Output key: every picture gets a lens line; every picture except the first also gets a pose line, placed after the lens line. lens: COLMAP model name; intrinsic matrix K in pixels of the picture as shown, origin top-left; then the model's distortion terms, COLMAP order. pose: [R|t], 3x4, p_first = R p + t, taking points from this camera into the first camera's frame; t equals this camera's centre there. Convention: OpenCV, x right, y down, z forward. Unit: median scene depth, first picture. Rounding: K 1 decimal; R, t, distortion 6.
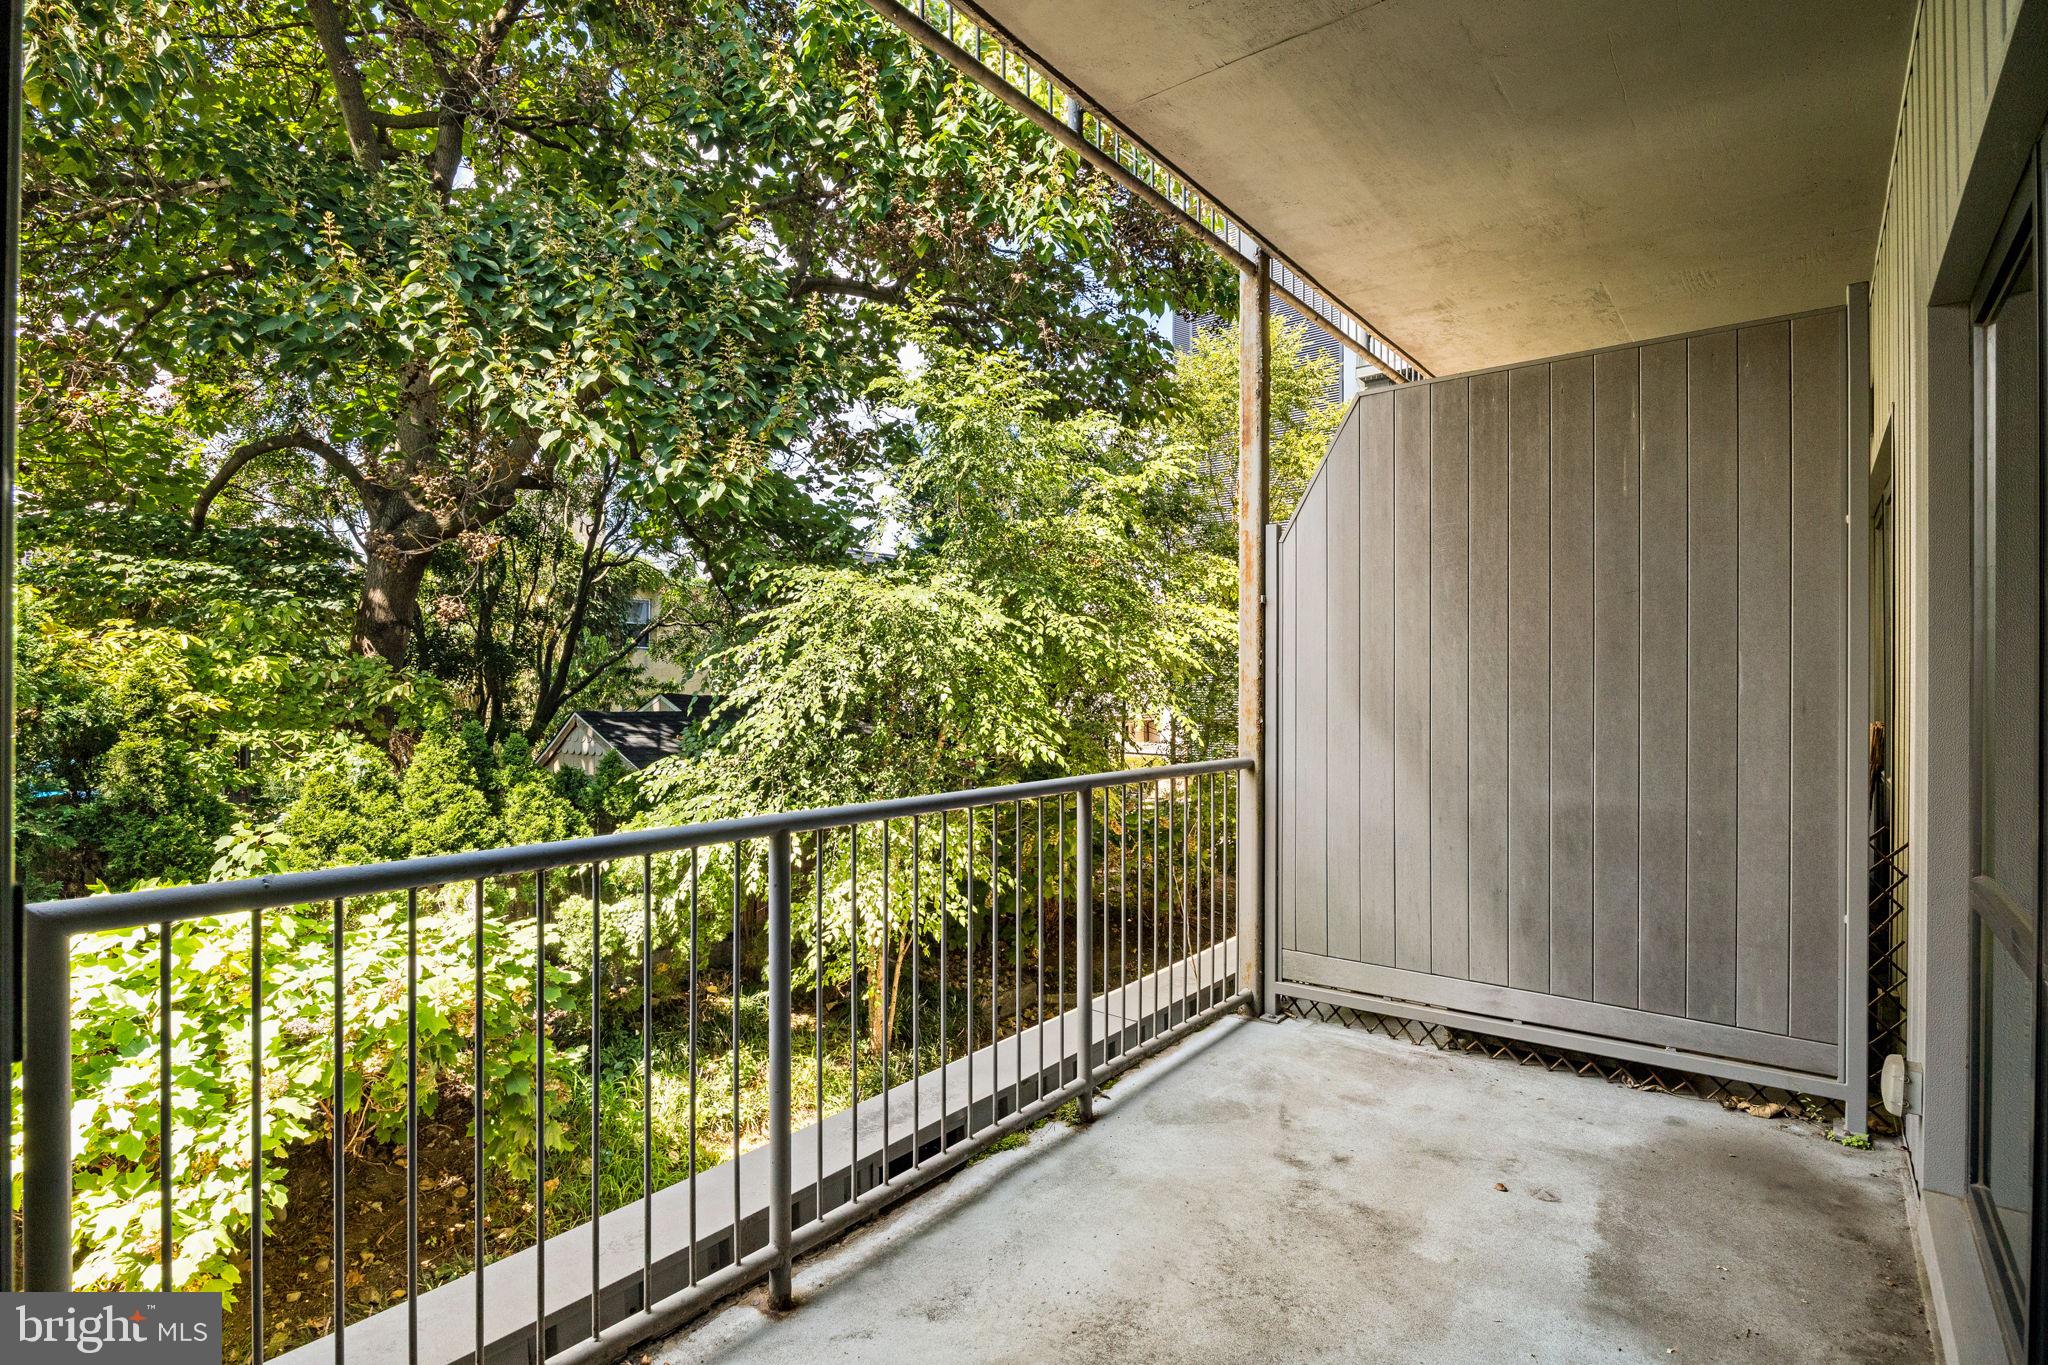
lens RADIAL K [[1000.1, 0, 1028.5], [0, 1000.1, 693.7], [0, 0, 1]] dist [-0.000879, -0.000163]
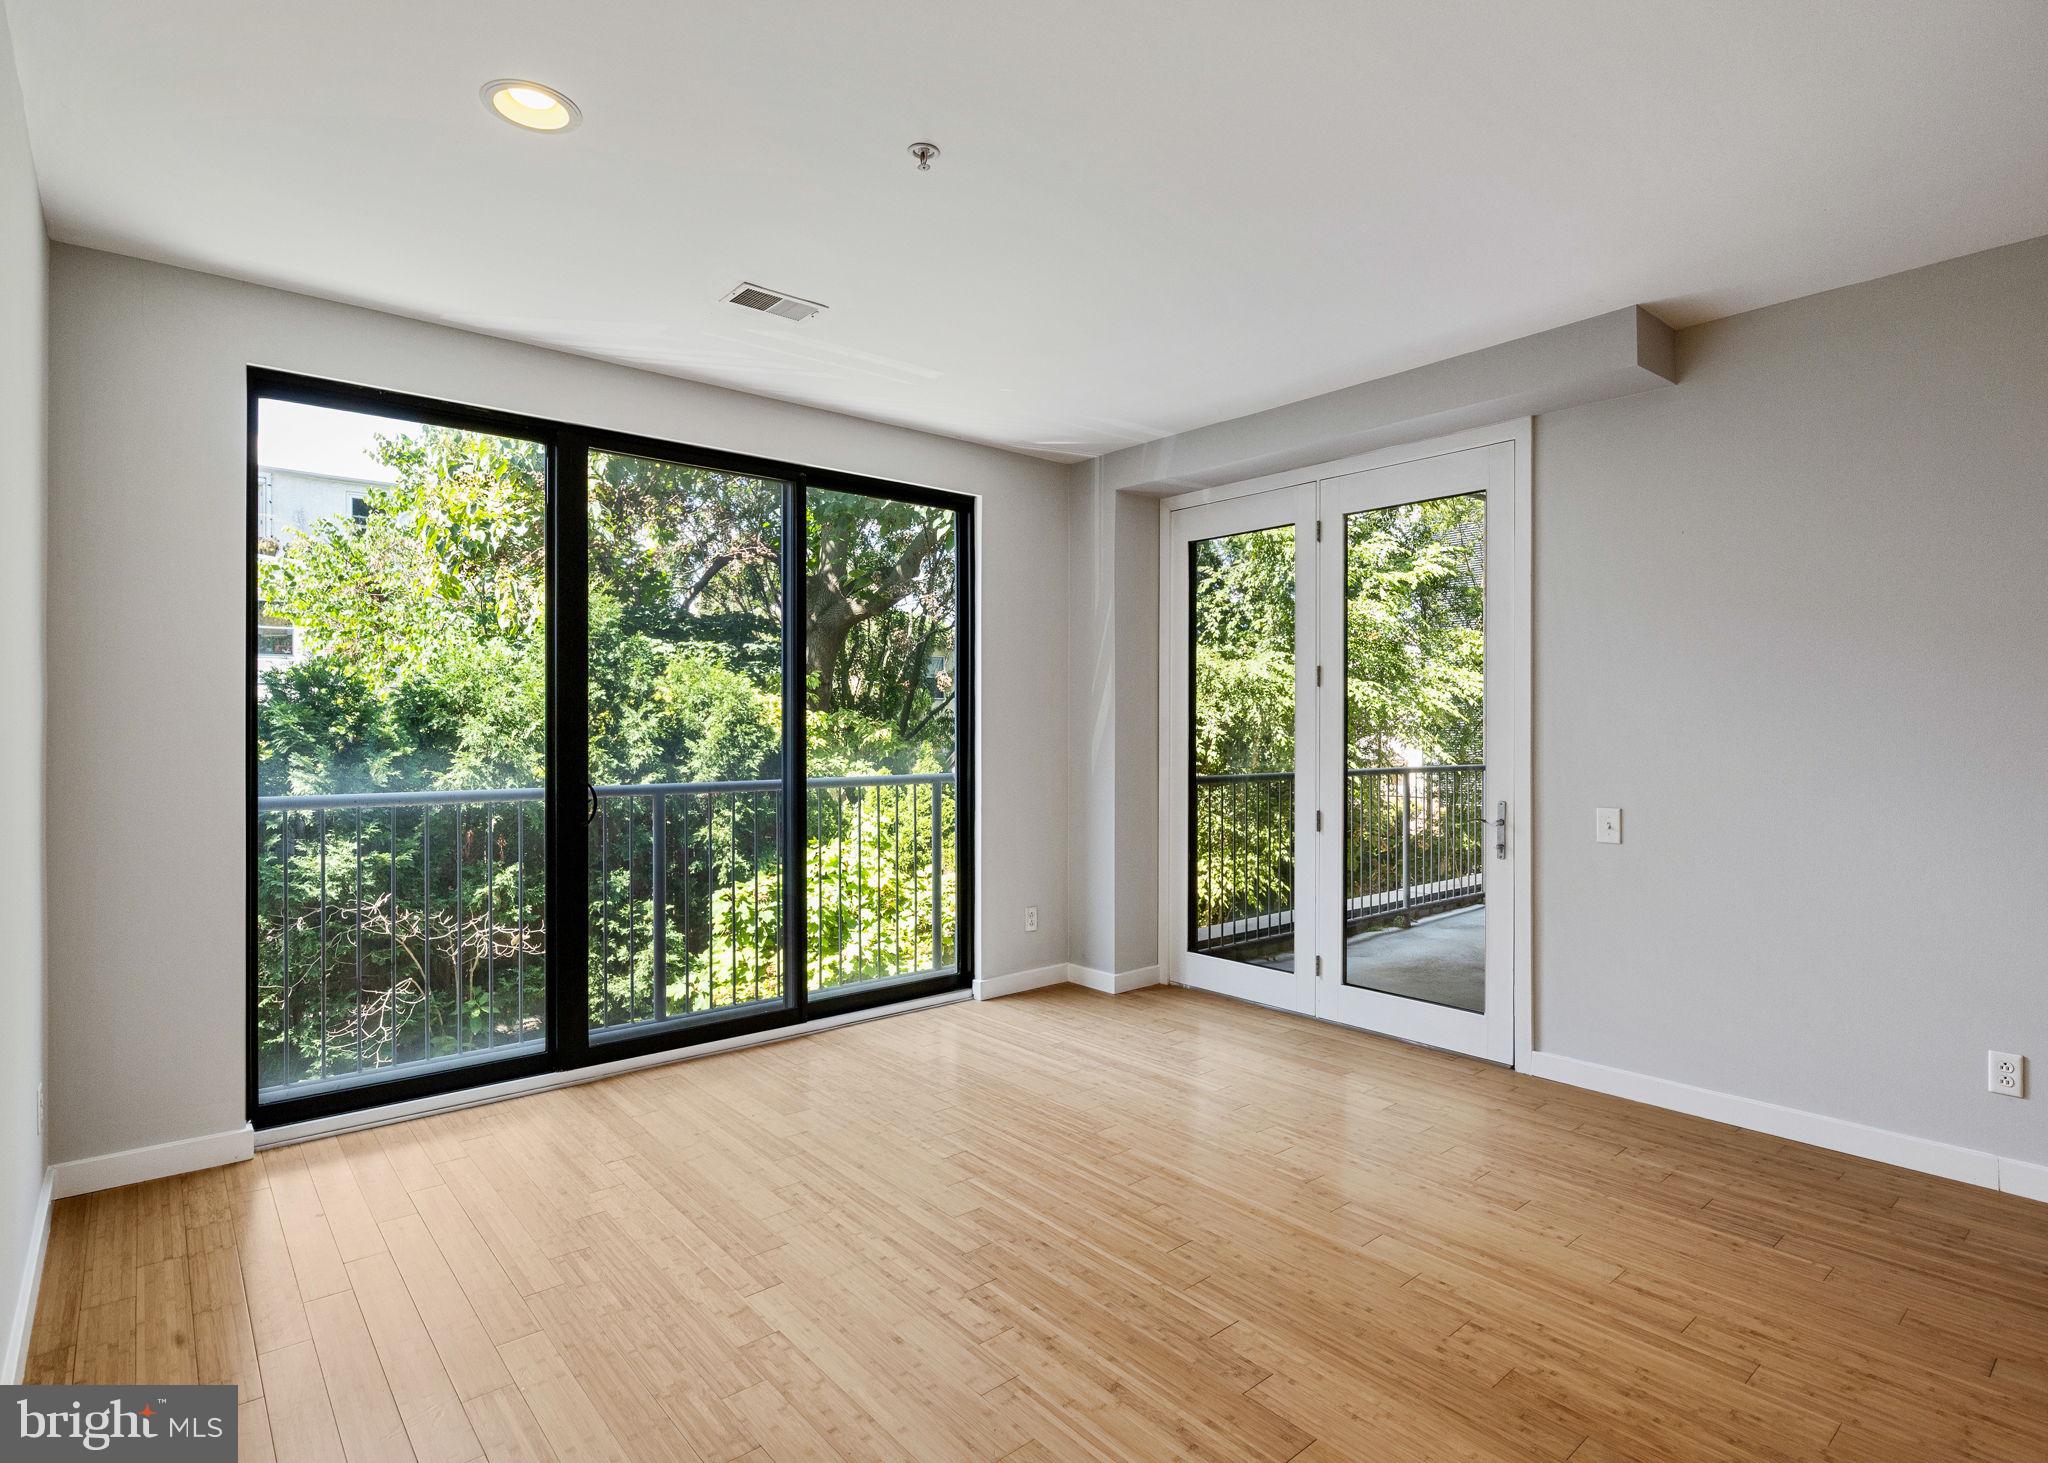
lens RADIAL K [[1047.2, 0, 1047.9], [0, 1047.2, 727.0], [0, 0, 1]] dist [-0.007690, 0.001017]
pose [[0.981462, -0.001500, -0.191651, -0.103724], [0.000930, 0.999995, -0.003064, -0.007277], [0.191655, 0.002829, 0.981458, -0.515491]]
